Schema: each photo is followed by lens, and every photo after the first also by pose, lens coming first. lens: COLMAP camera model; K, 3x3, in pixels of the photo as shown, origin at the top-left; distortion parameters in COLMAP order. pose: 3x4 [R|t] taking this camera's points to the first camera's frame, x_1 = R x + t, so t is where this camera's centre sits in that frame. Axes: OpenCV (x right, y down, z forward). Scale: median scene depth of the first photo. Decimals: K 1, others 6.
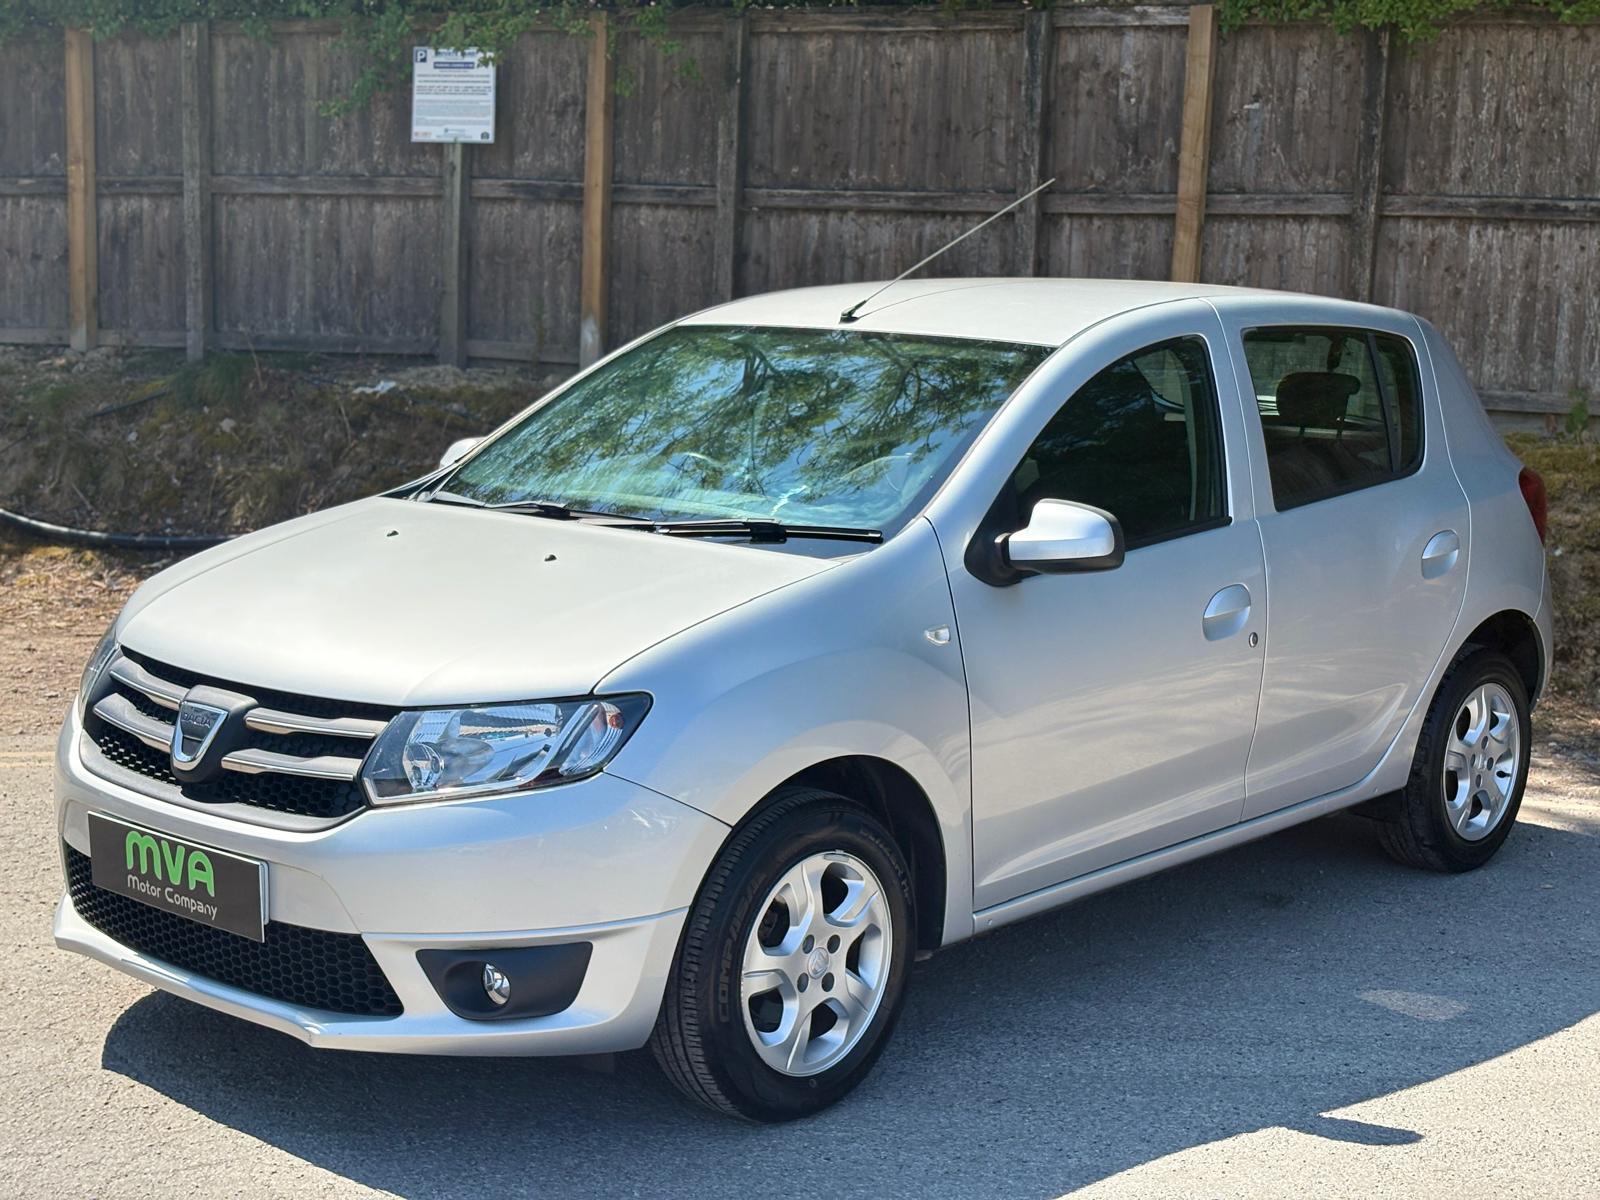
lens RADIAL K [[2413.6, 0, 778.5], [0, 2413.6, 631.6], [0, 0, 1]] dist [0.073809, 0.000000]
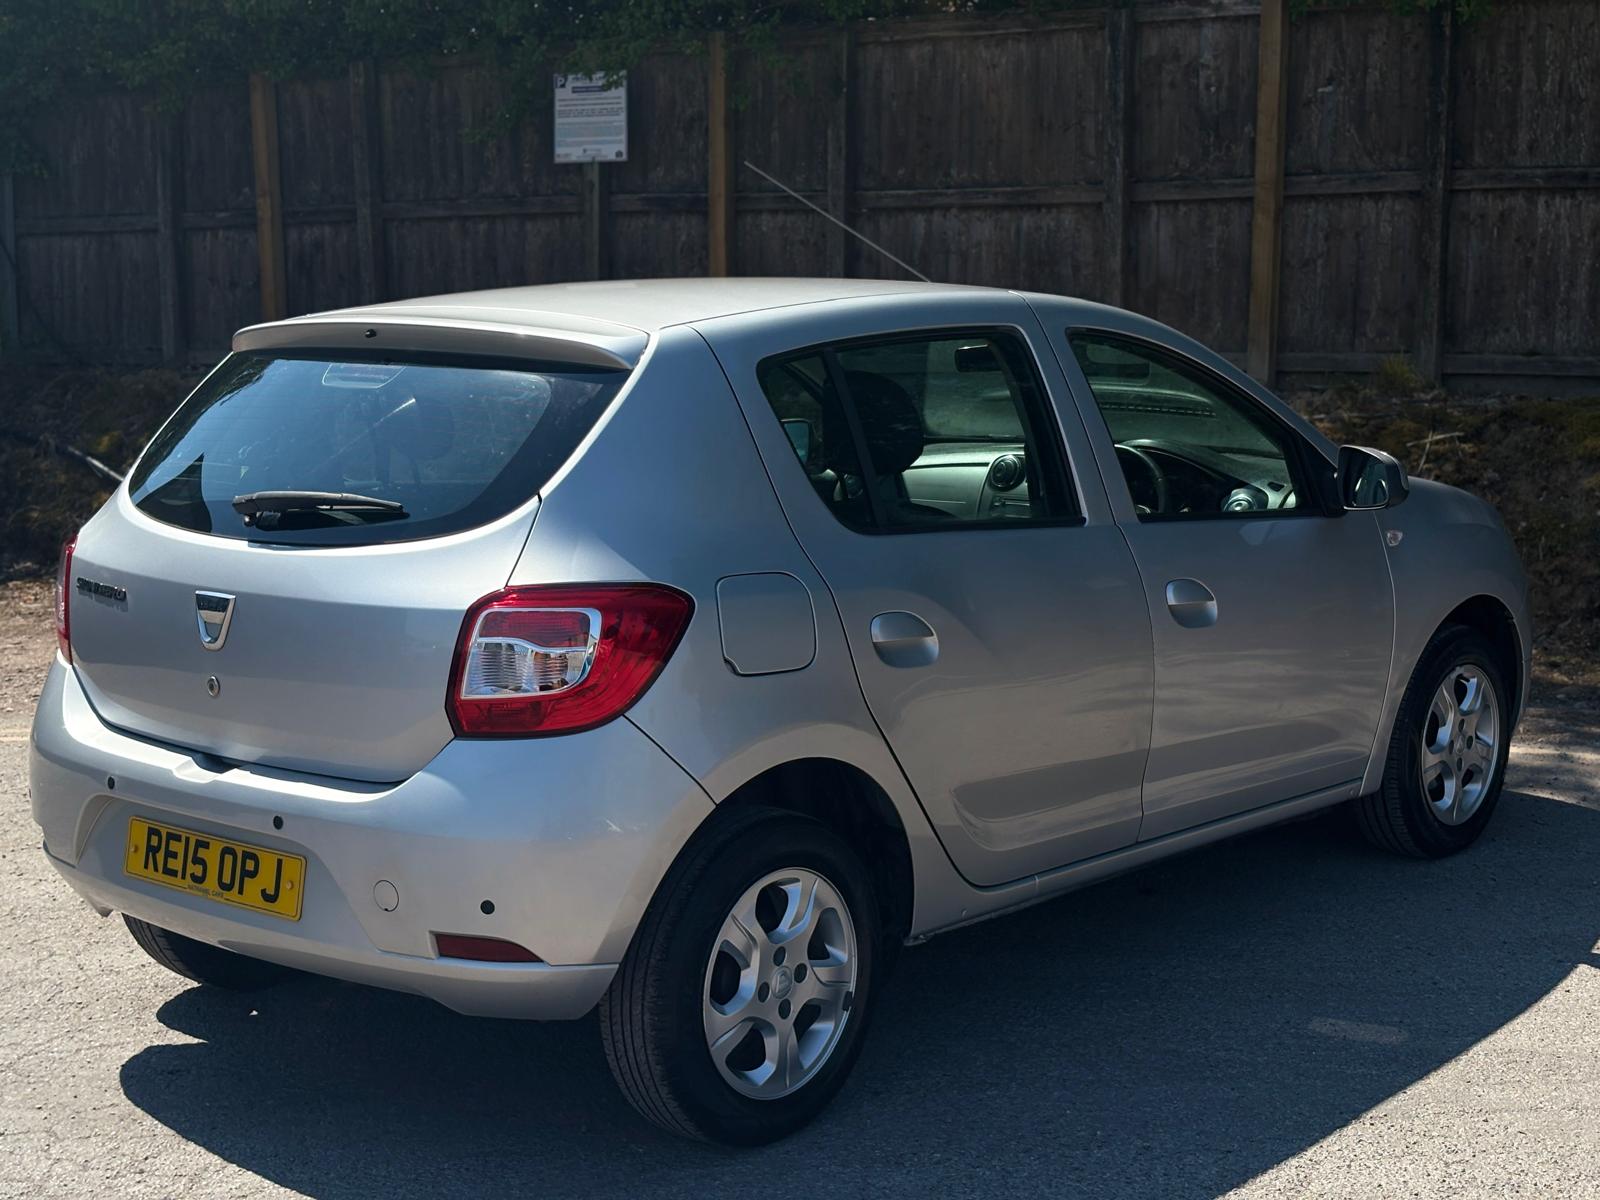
lens RADIAL K [[2413.6, 0, 791.0], [0, 2413.6, 626.7], [0, 0, 1]] dist [0.073809, 0.000000]
pose [[0.991318, -0.023005, -0.129458, 0.098720], [0.022922, 0.999735, -0.002129, 0.008710], [0.129473, -0.000857, 0.991583, -0.052758]]
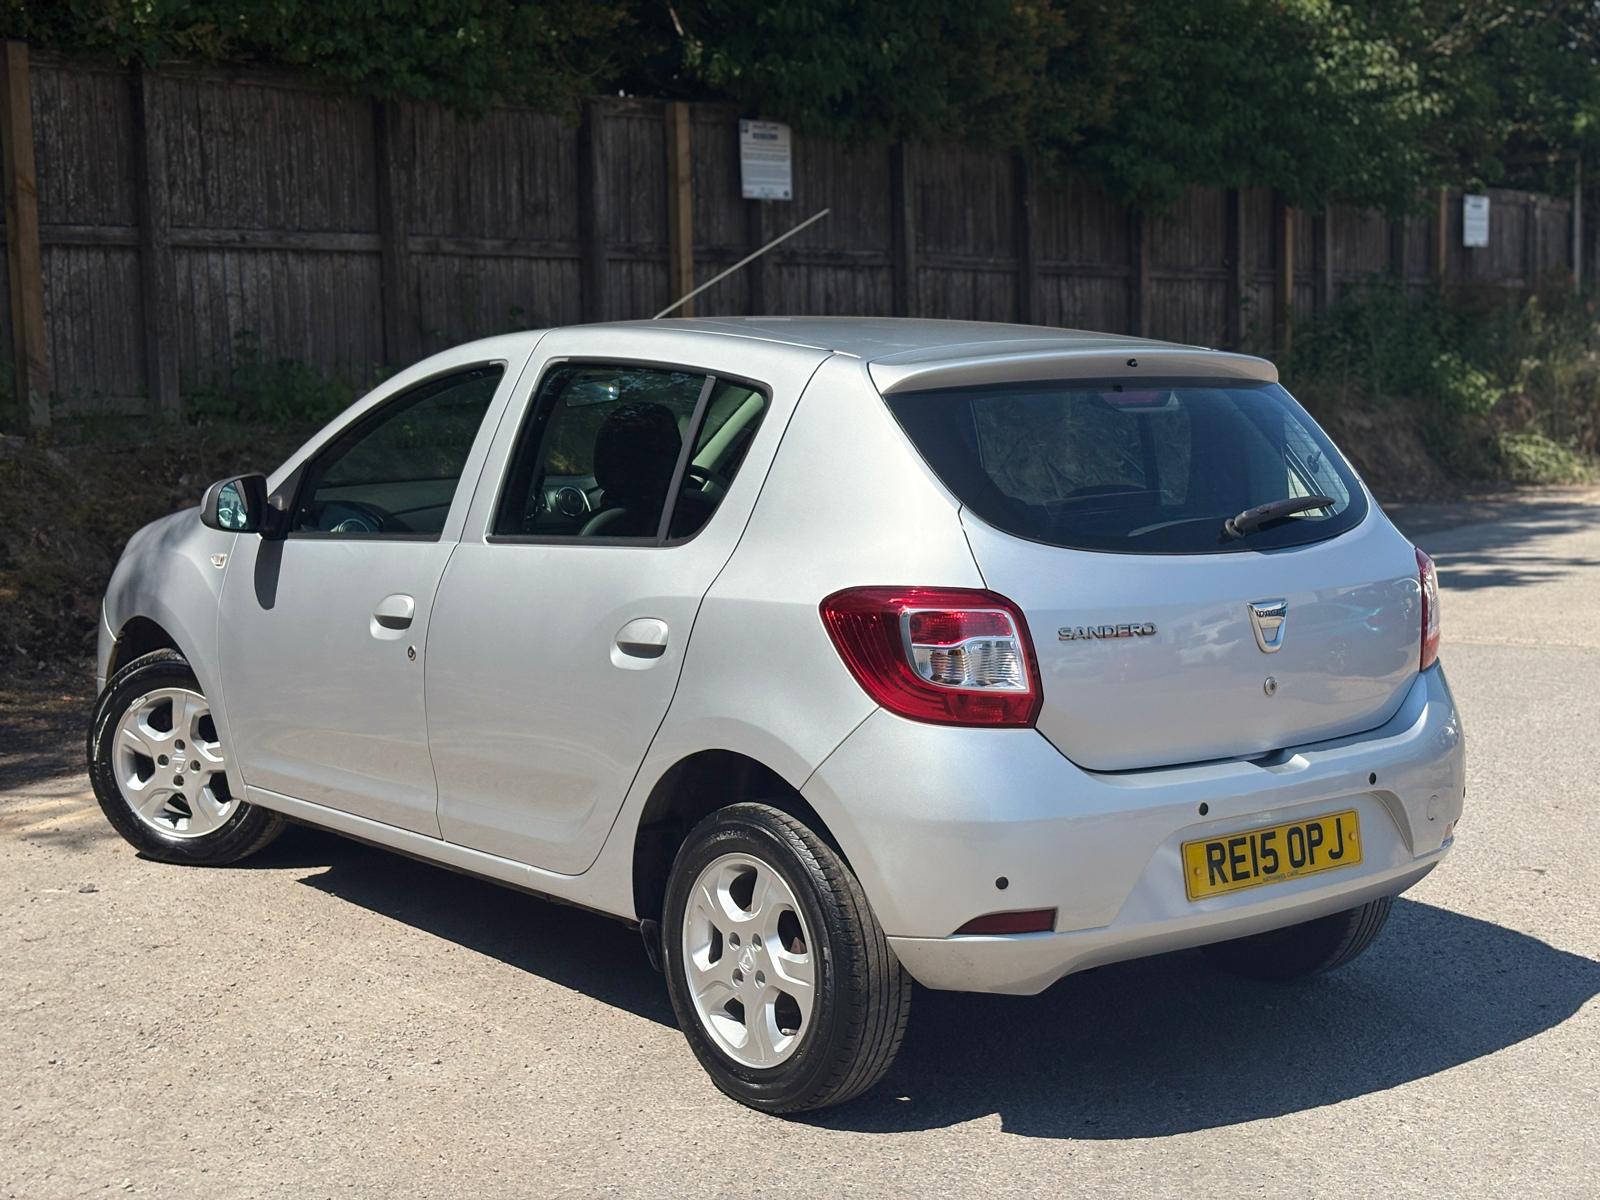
lens RADIAL K [[2413.6, 0, 816.9], [0, 2413.6, 607.6], [0, 0, 1]] dist [0.073809, 0.000000]
pose [[0.287930, -0.146839, 0.946327, -0.479165], [0.147730, 0.983157, 0.107606, -0.056902], [-0.946188, 0.108818, 0.304772, 0.275691]]
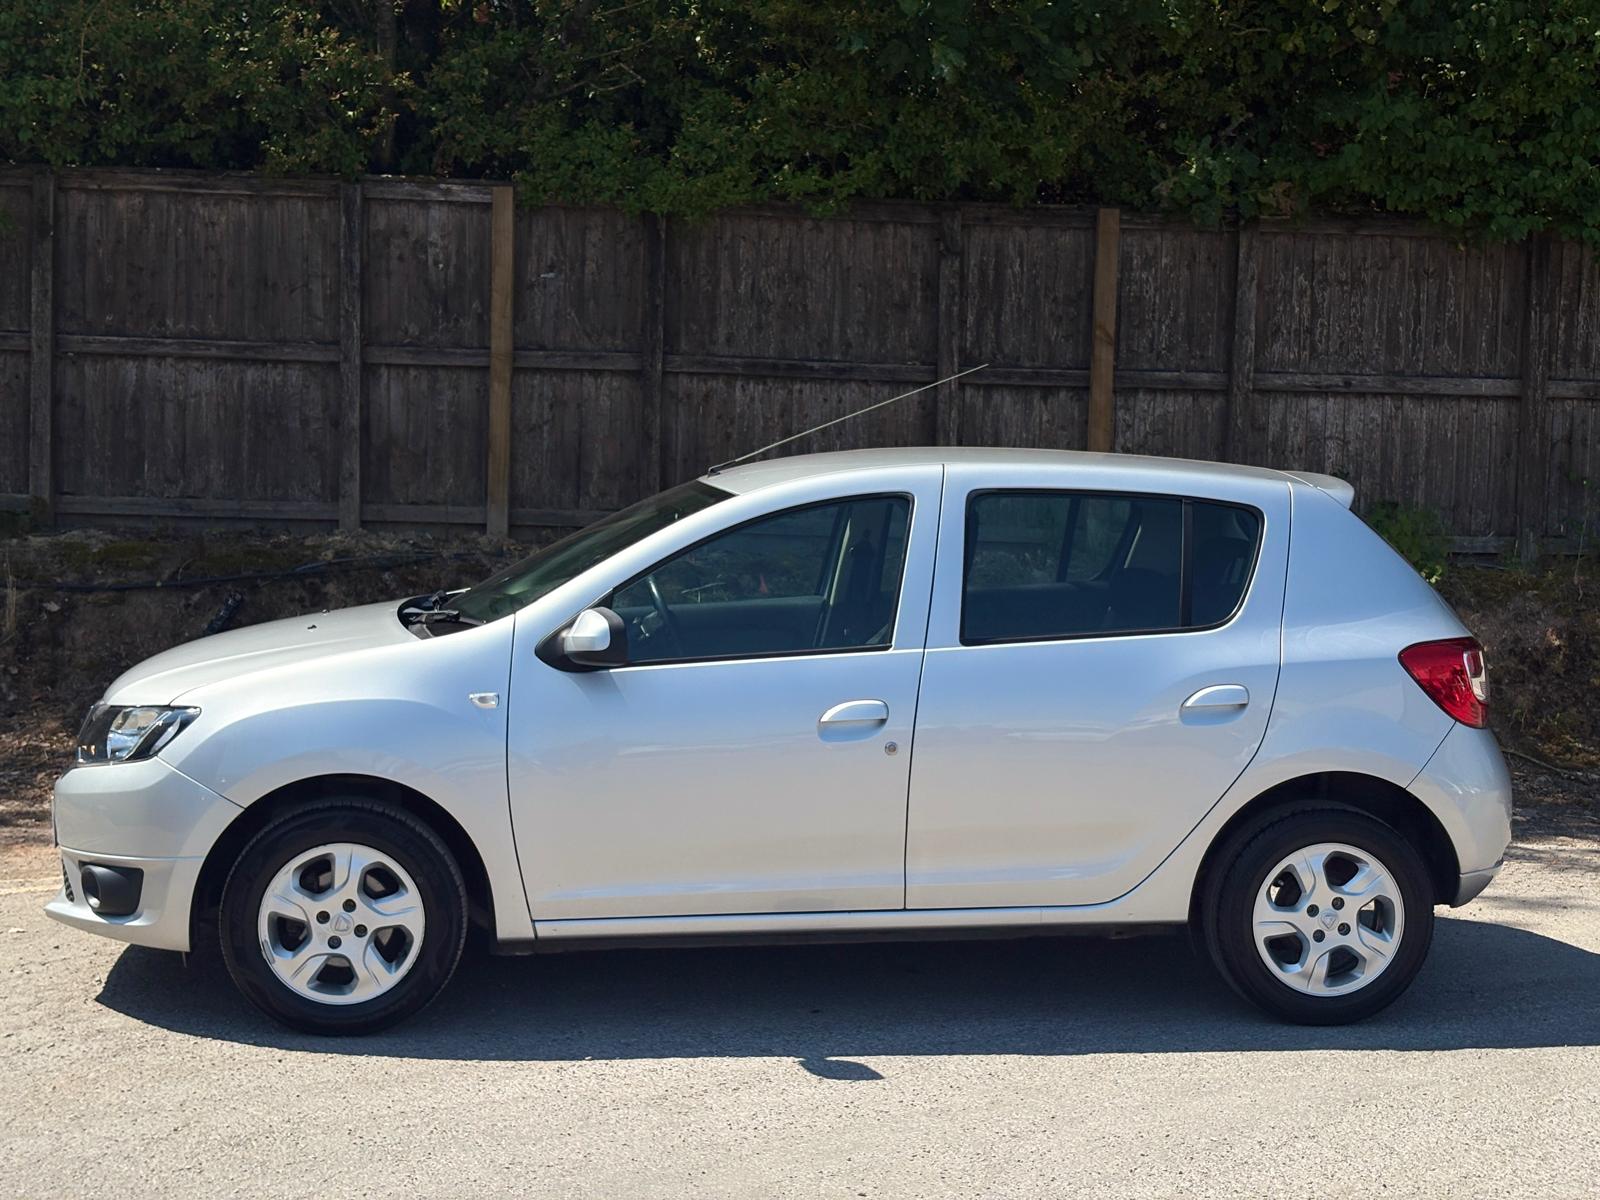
lens RADIAL K [[2413.6, 0, 797.9], [0, 2413.6, 631.4], [0, 0, 1]] dist [0.073809, 0.000000]
pose [[0.897032, -0.043806, 0.439790, -0.211765], [0.062555, 0.997642, -0.028220, -0.007789], [-0.437517, 0.052825, 0.897657, -0.074154]]
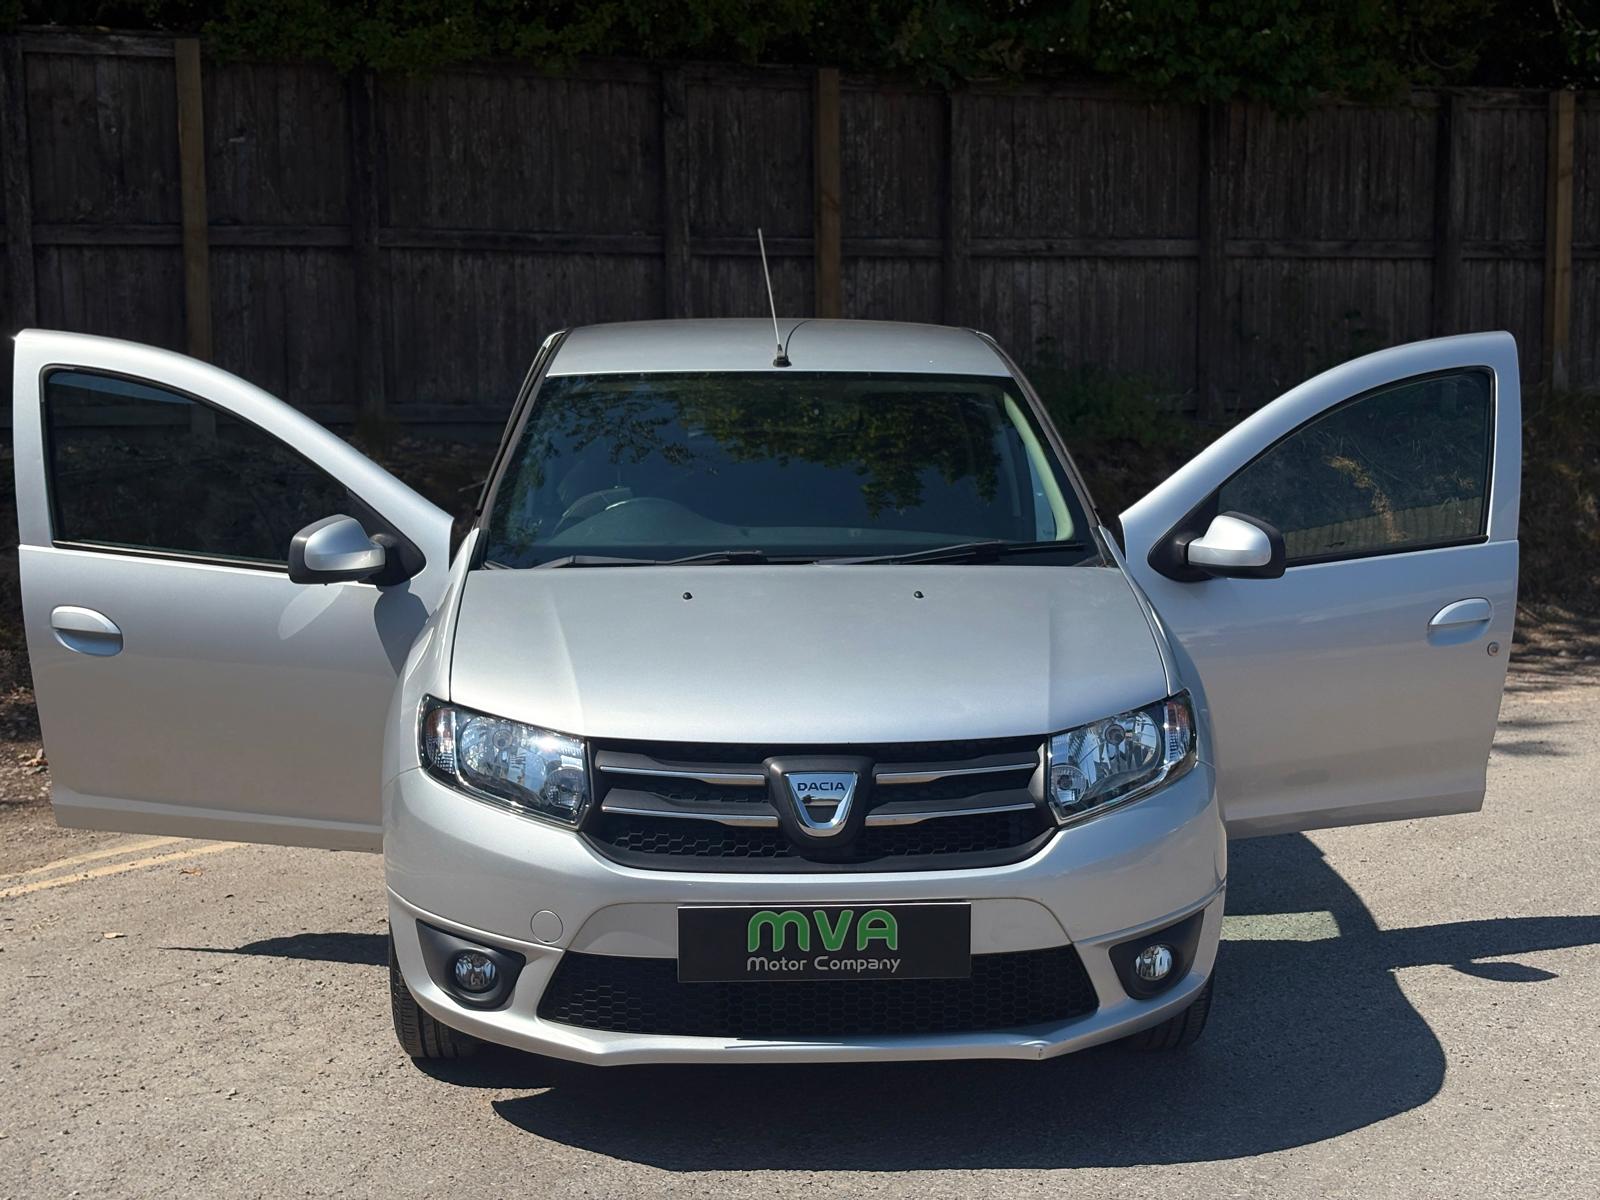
lens RADIAL K [[2413.6, 0, 808.6], [0, 2413.6, 613.2], [0, 0, 1]] dist [0.073809, 0.000000]
pose [[0.703510, -0.117648, 0.700880, -0.378698], [0.124507, 0.991353, 0.041433, -0.031260], [-0.699694, 0.058116, 0.712075, 0.114213]]
